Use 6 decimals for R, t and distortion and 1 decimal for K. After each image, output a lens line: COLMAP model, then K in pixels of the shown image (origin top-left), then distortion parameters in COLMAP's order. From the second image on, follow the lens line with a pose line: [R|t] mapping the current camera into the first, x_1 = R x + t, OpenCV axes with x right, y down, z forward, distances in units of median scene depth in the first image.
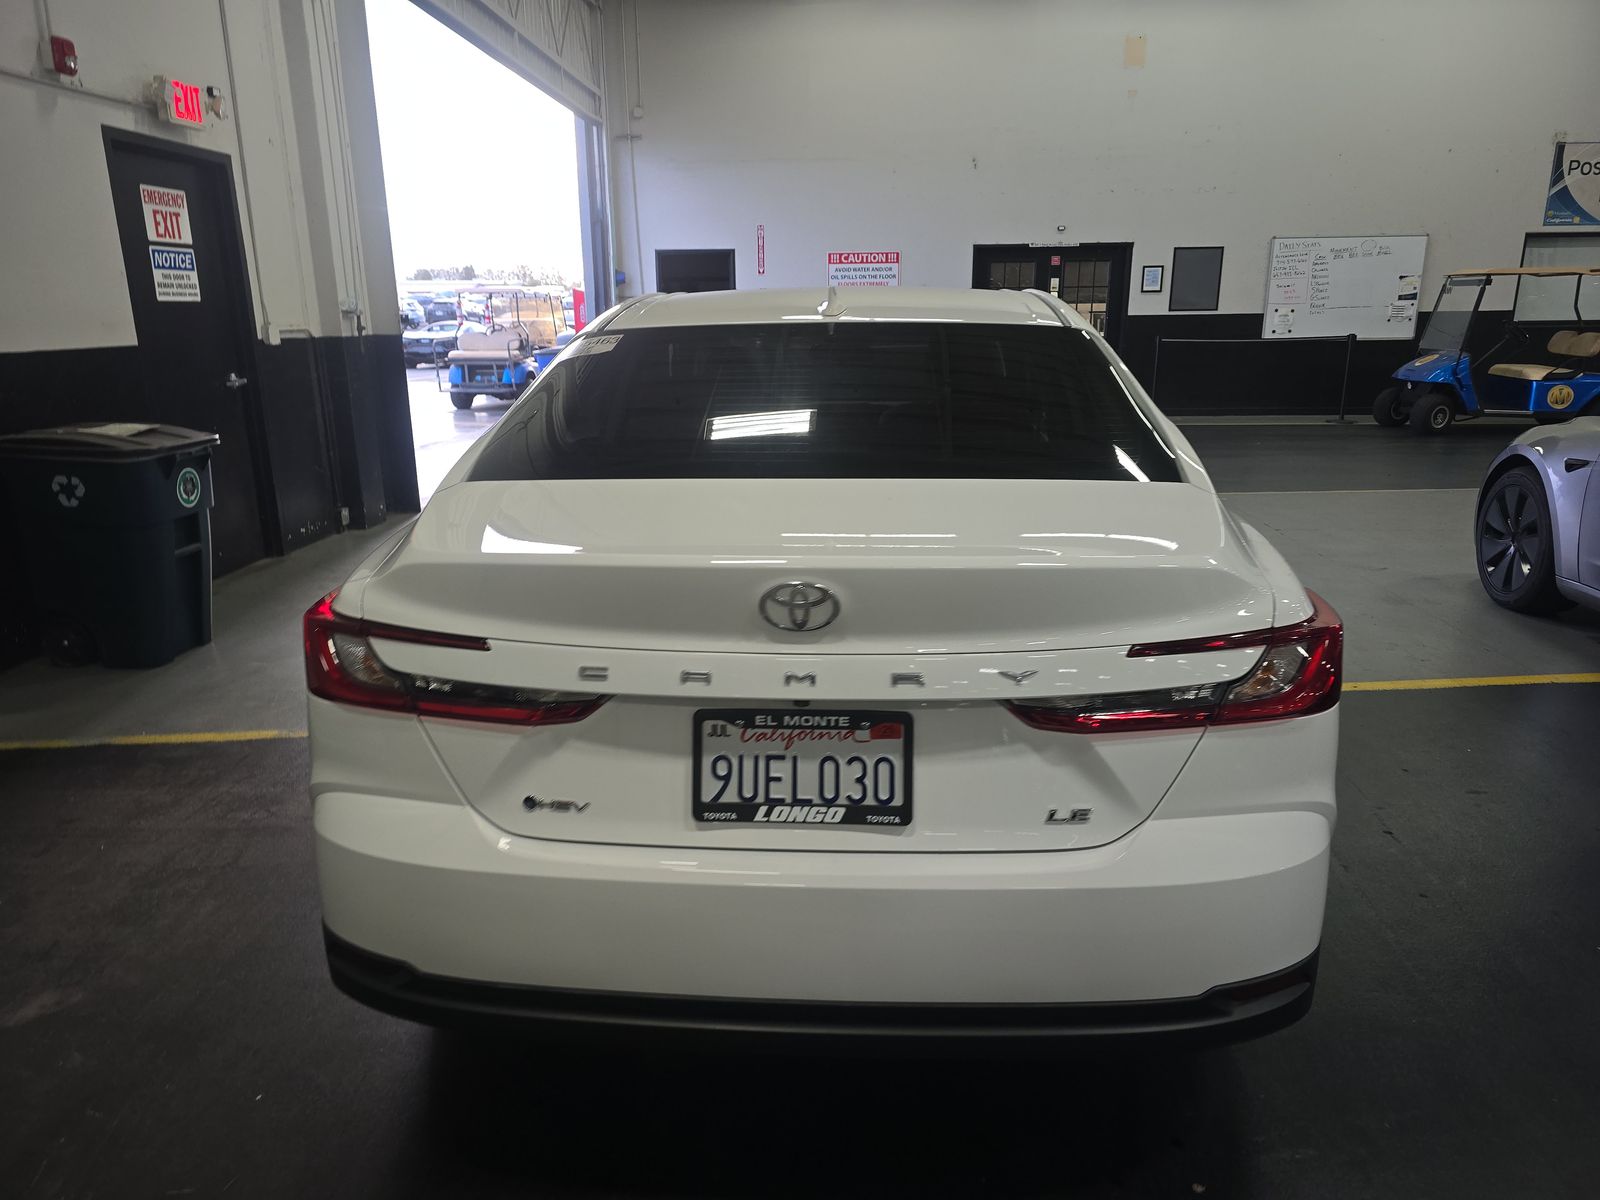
lens RADIAL K [[1087.1, 0, 815.5], [0, 1087.1, 622.6], [0, 0, 1]] dist [-0.006471, -0.007561]
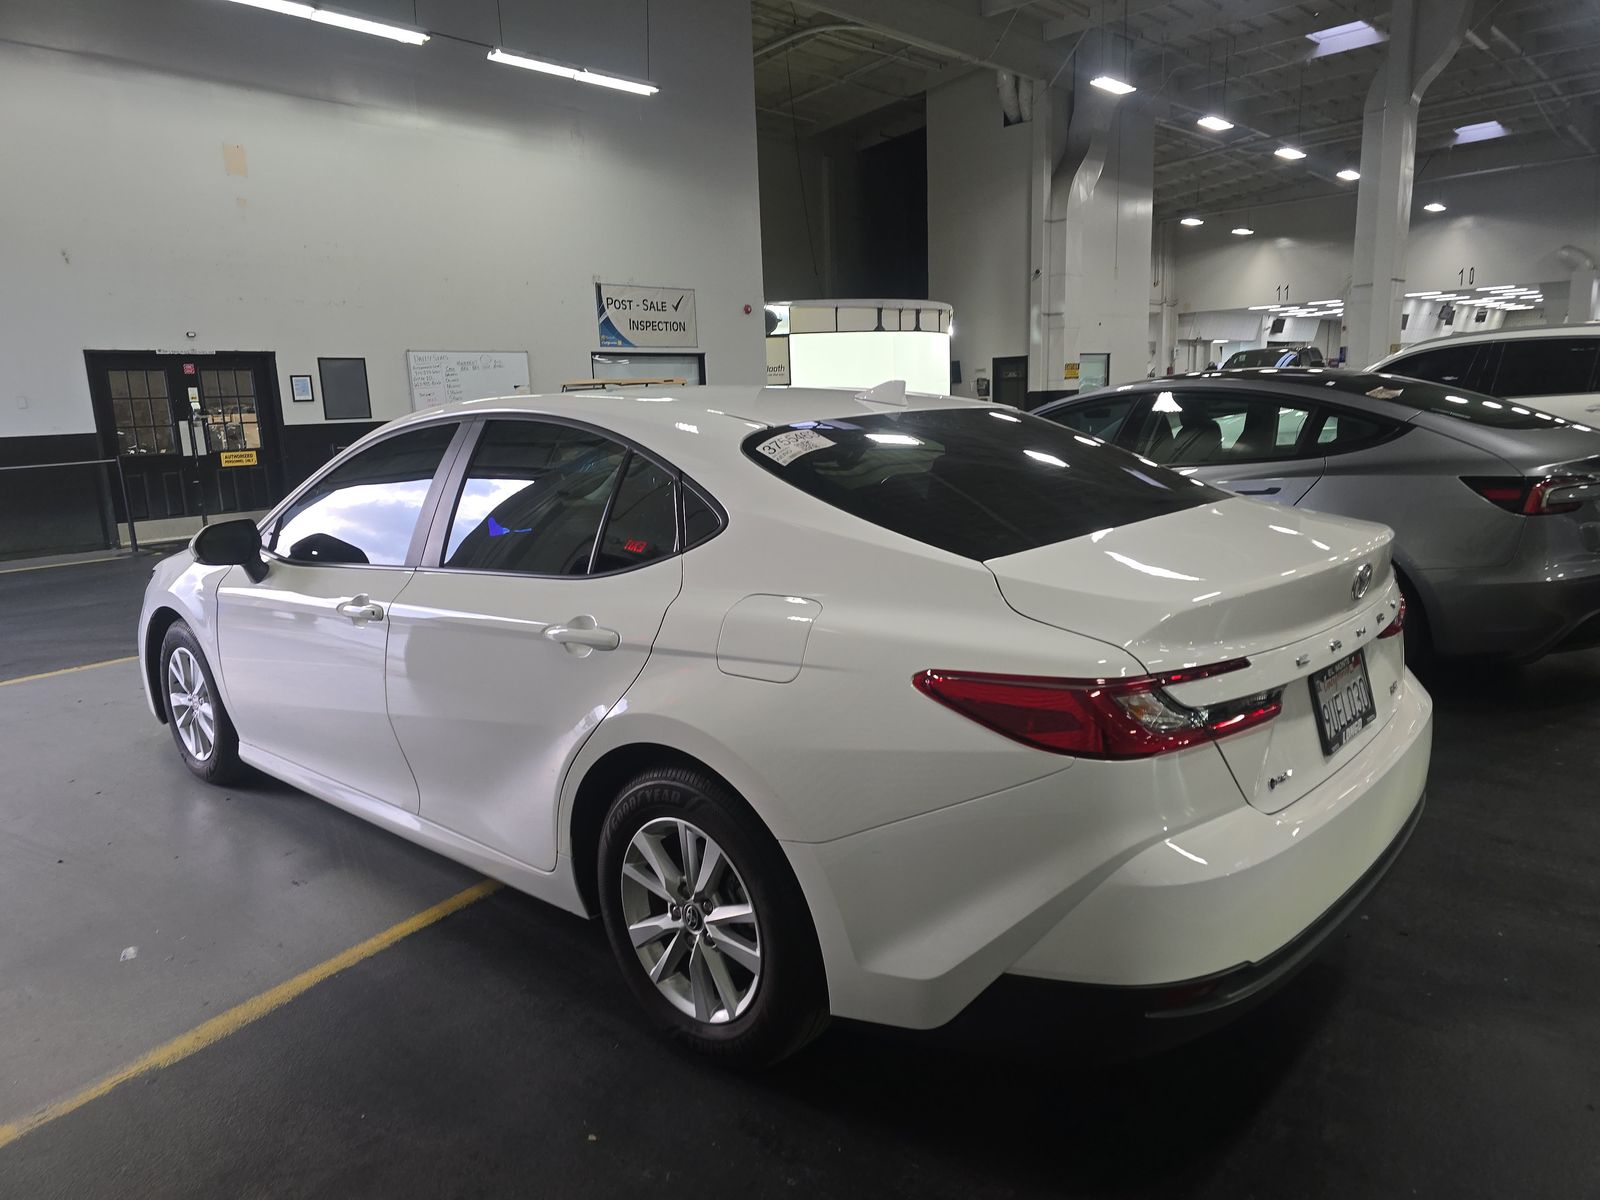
lens RADIAL K [[1065.9, 0, 792.6], [0, 1065.9, 610.4], [0, 0, 1]] dist [0.042571, -0.046334]
pose [[0.619602, -0.160272, 0.768379, -0.200456], [0.240679, 0.970569, 0.008368, -0.021956], [-0.747105, 0.179748, 0.639941, 0.079736]]
